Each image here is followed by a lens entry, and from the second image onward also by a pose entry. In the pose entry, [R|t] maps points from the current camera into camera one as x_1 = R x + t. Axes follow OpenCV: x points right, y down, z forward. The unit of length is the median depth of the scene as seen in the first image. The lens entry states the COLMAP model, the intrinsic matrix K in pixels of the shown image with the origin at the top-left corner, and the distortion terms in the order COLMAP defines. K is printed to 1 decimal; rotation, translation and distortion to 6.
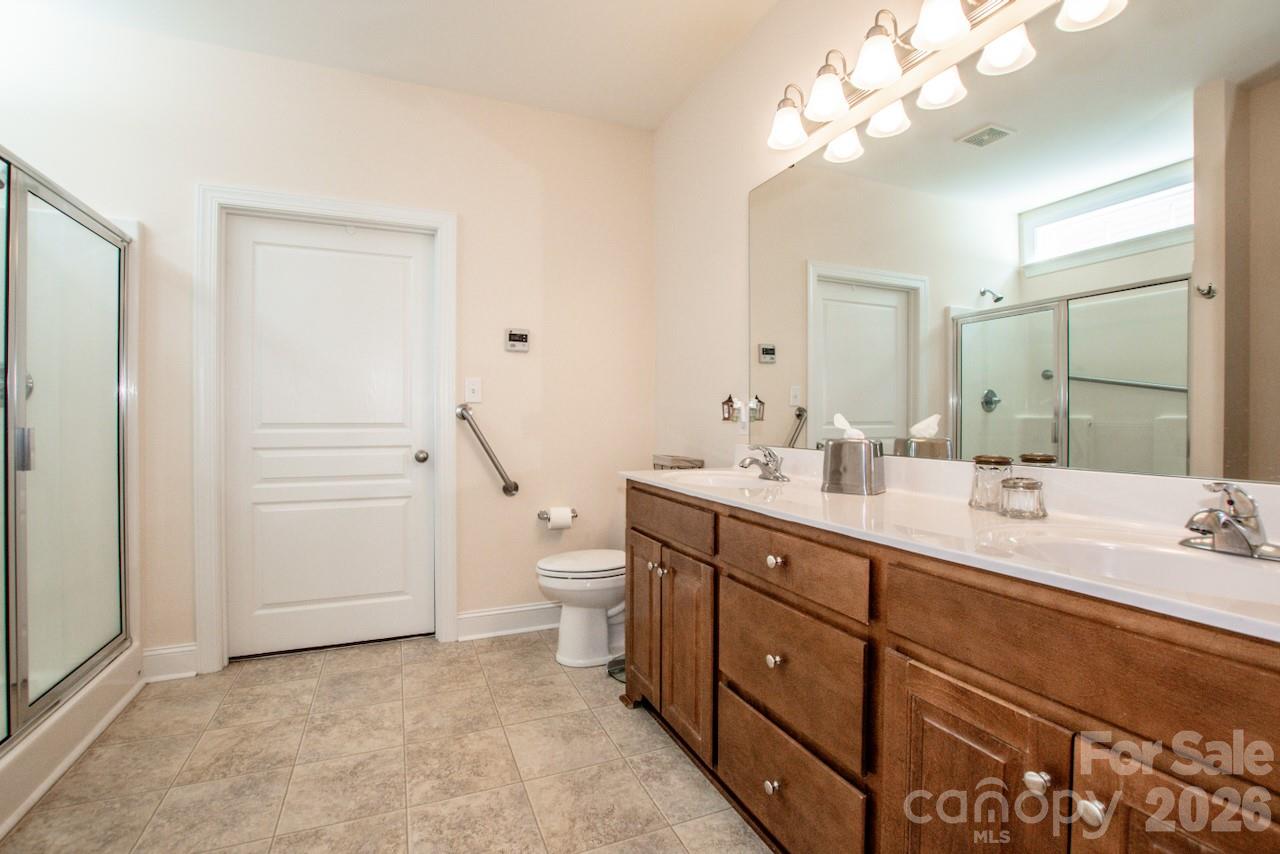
lens RADIAL K [[569.2, 0, 631.8], [0, 569.2, 418.9], [0, 0, 1]] dist [-0.039202, 0.007368]
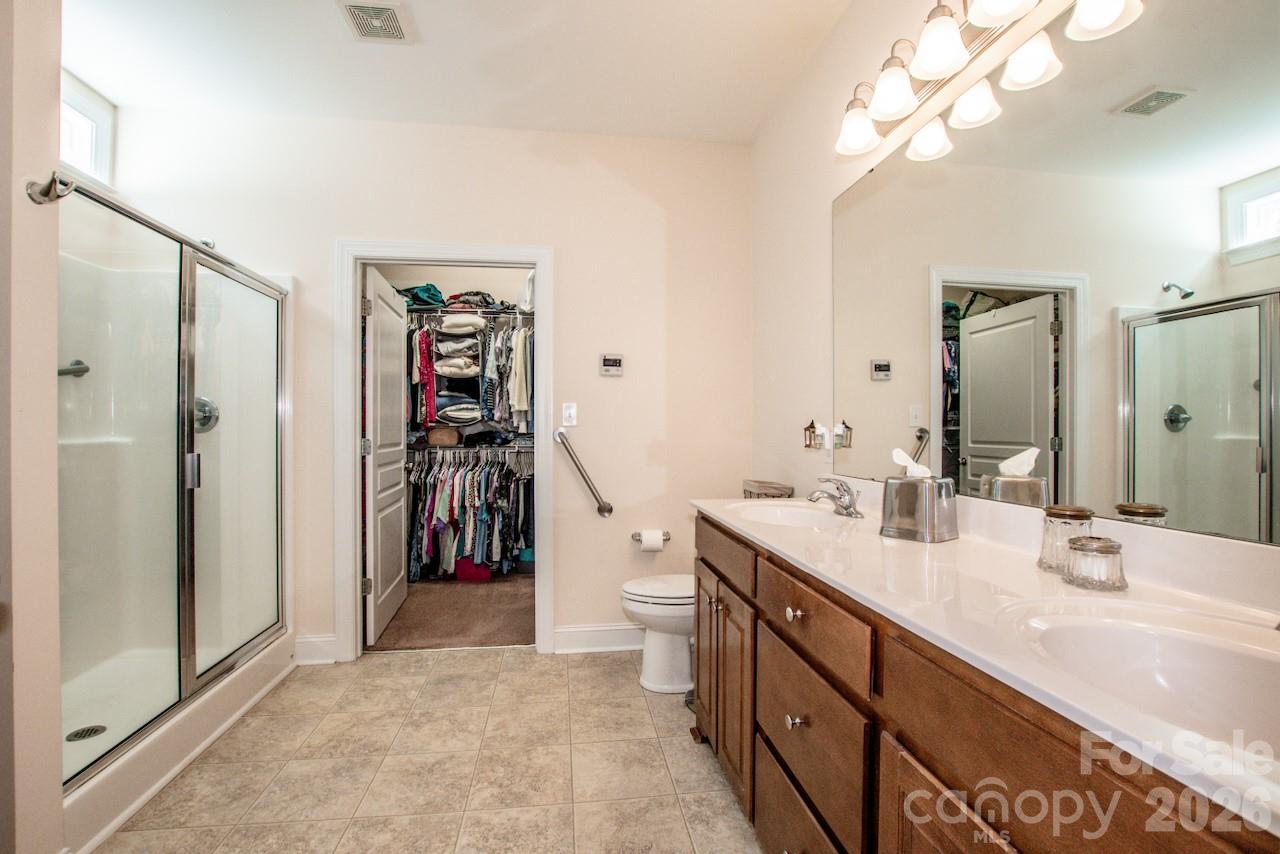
lens RADIAL K [[567.2, 0, 640.0], [0, 567.2, 427.0], [0, 0, 1]] dist [-0.038514, 0.006481]
pose [[0.966991, -0.001618, -0.254806, 0.156011], [0.000319, 0.999987, -0.005136, -0.030346], [0.254811, 0.004885, 0.966979, 0.033103]]
